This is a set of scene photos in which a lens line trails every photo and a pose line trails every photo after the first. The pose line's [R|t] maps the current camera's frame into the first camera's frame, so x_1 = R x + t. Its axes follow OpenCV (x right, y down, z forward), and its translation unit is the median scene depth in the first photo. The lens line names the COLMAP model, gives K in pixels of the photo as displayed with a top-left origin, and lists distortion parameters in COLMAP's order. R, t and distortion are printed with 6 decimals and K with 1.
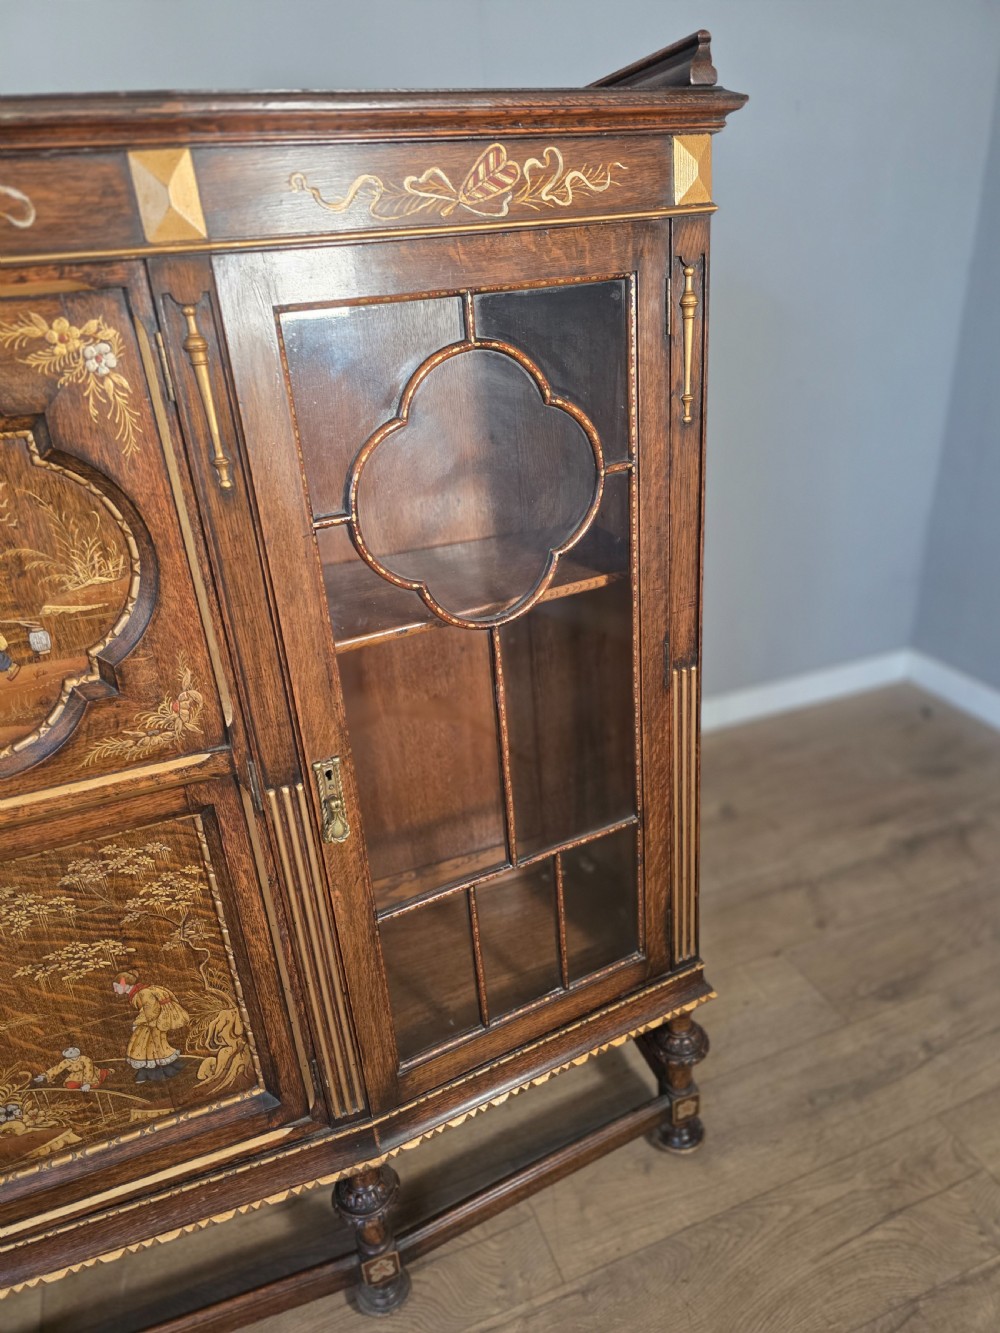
lens RADIAL K [[896.2, 0, 502.1], [0, 896.2, 657.8], [0, 0, 1]] dist [0.073345, -0.078646]
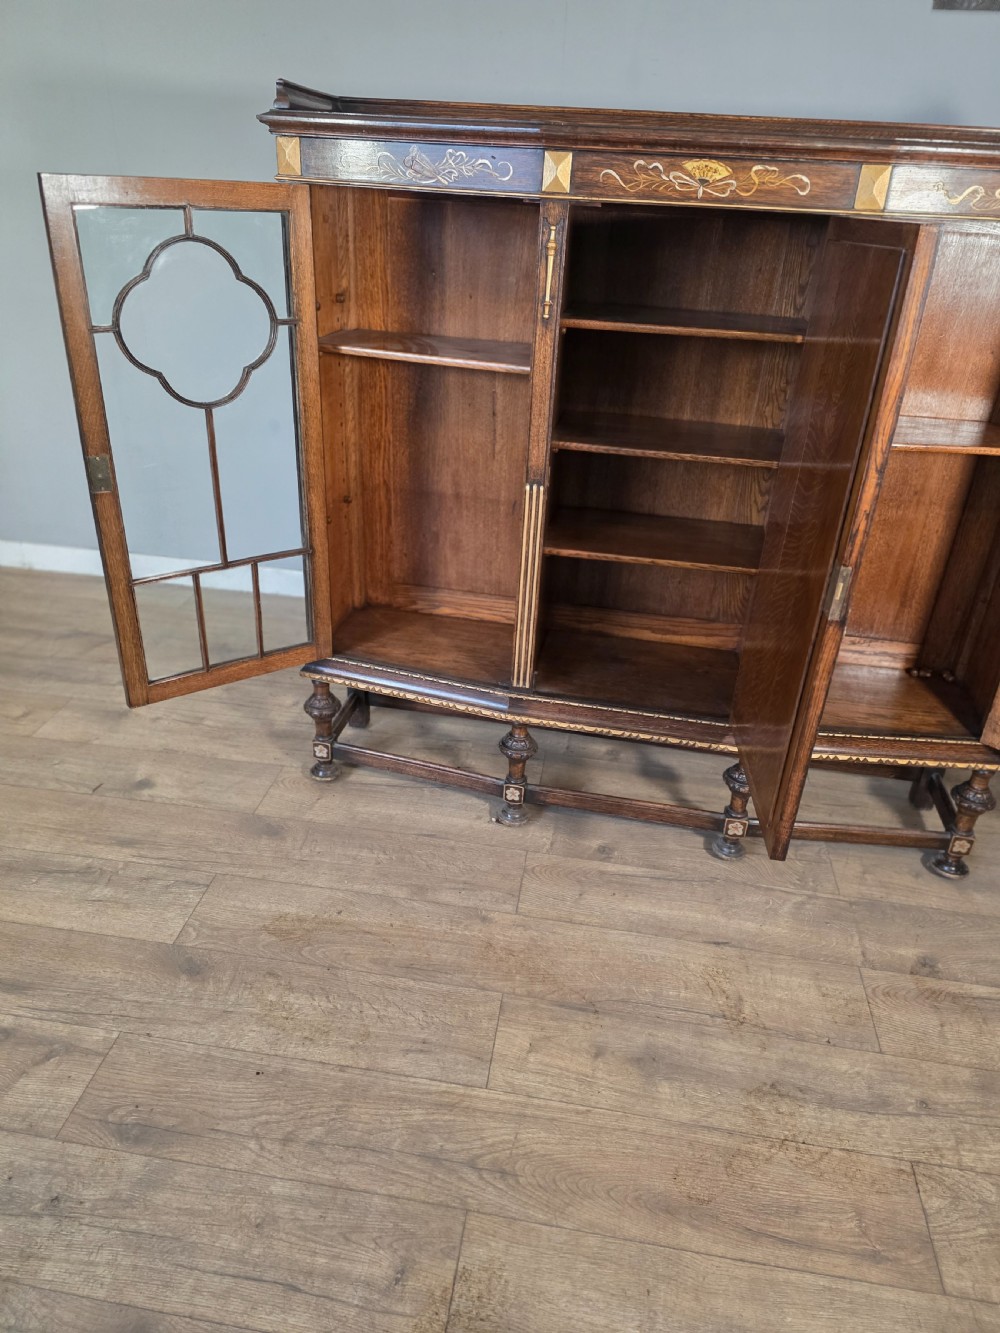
lens RADIAL K [[896.2, 0, 494.7], [0, 896.2, 657.2], [0, 0, 1]] dist [0.073345, -0.078646]
pose [[0.863418, 0.327199, -0.383992, 0.026978], [-0.300532, 0.944948, 0.129434, 0.349448], [0.405204, 0.003647, 0.914219, -0.878401]]
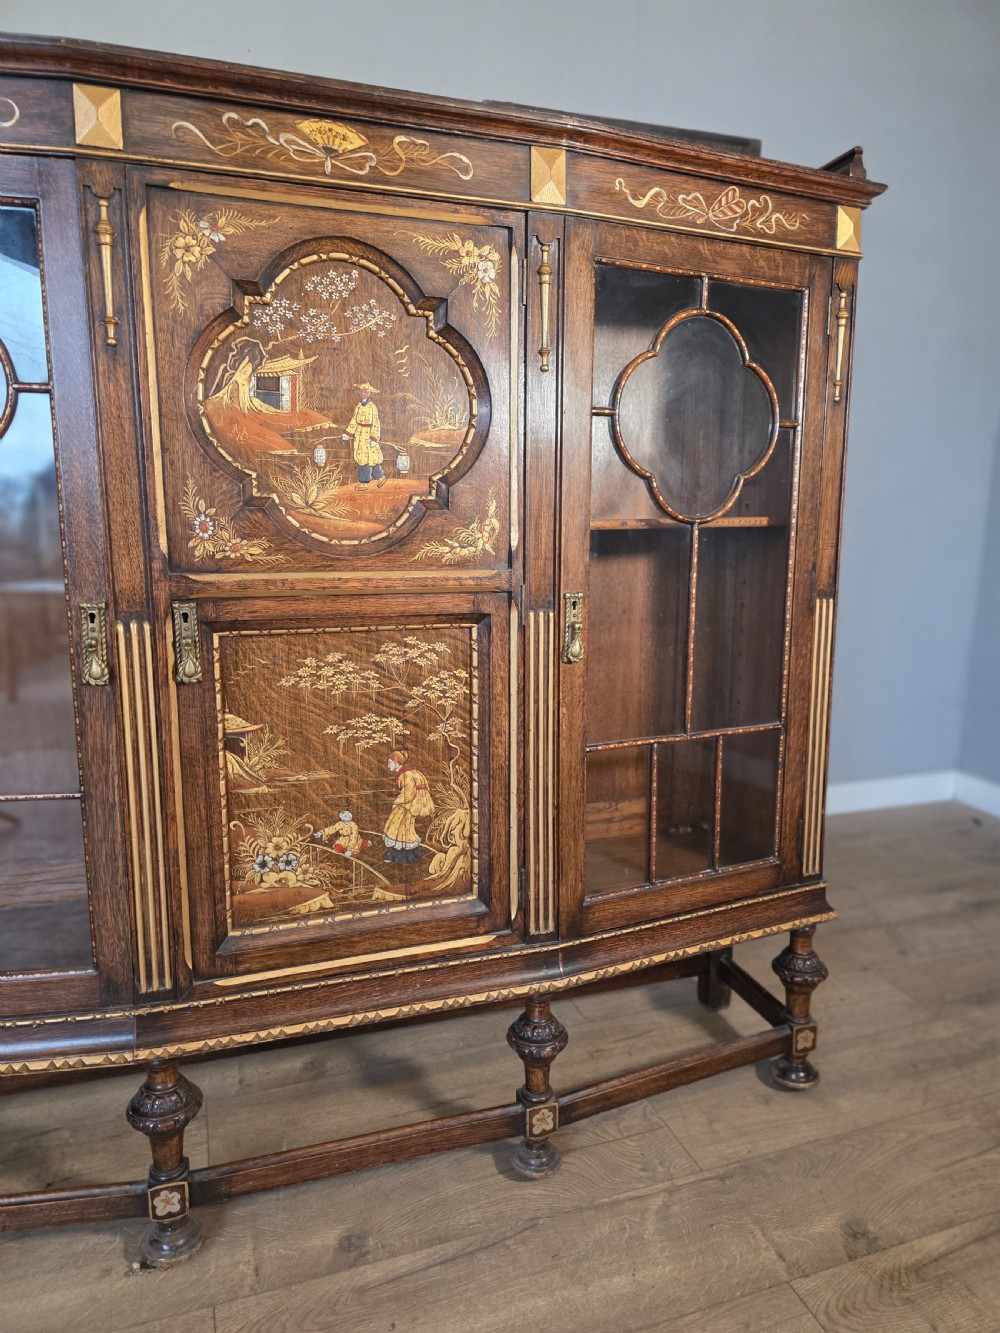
lens RADIAL K [[896.2, 0, 508.4], [0, 896.2, 666.7], [0, 0, 1]] dist [0.073345, -0.078646]
pose [[0.996989, 0.077253, -0.006621, -0.253275], [-0.076446, 0.965108, -0.250446, 0.513321], [-0.012958, 0.250199, 0.968108, -0.231588]]
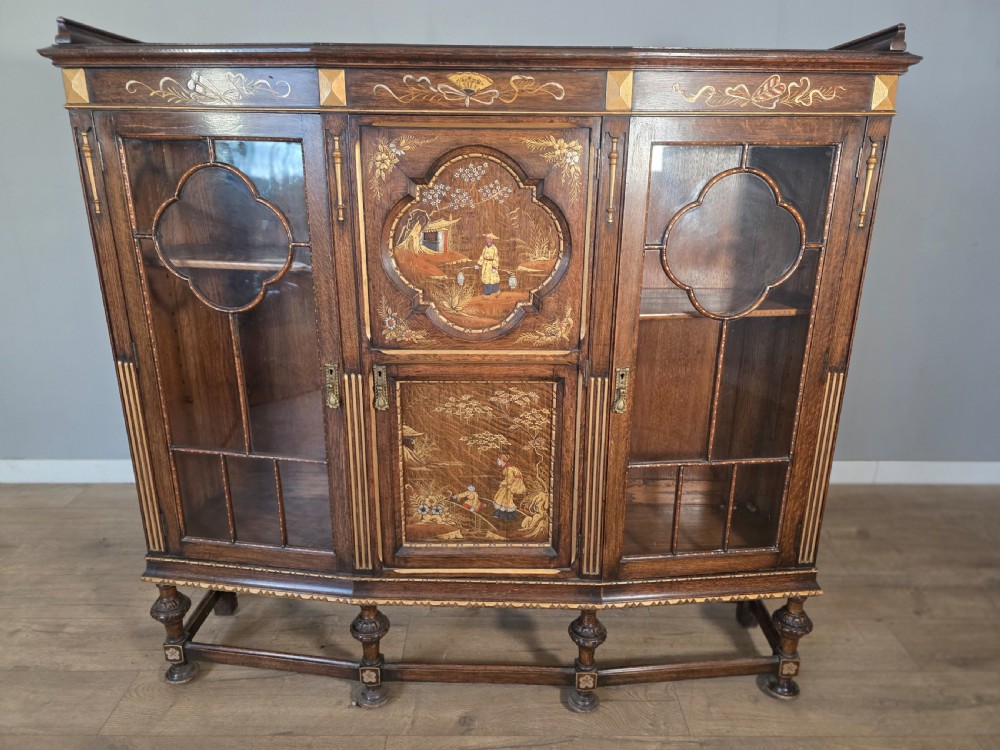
lens RADIAL K [[672.3, 0, 501.2], [0, 672.3, 377.4], [0, 0, 1]] dist [0.073345, -0.078646]
pose [[0.933706, 0.184676, -0.306738, 0.011155], [-0.211419, 0.975786, -0.056069, 0.252018], [0.288956, 0.117202, 0.950141, -0.444594]]
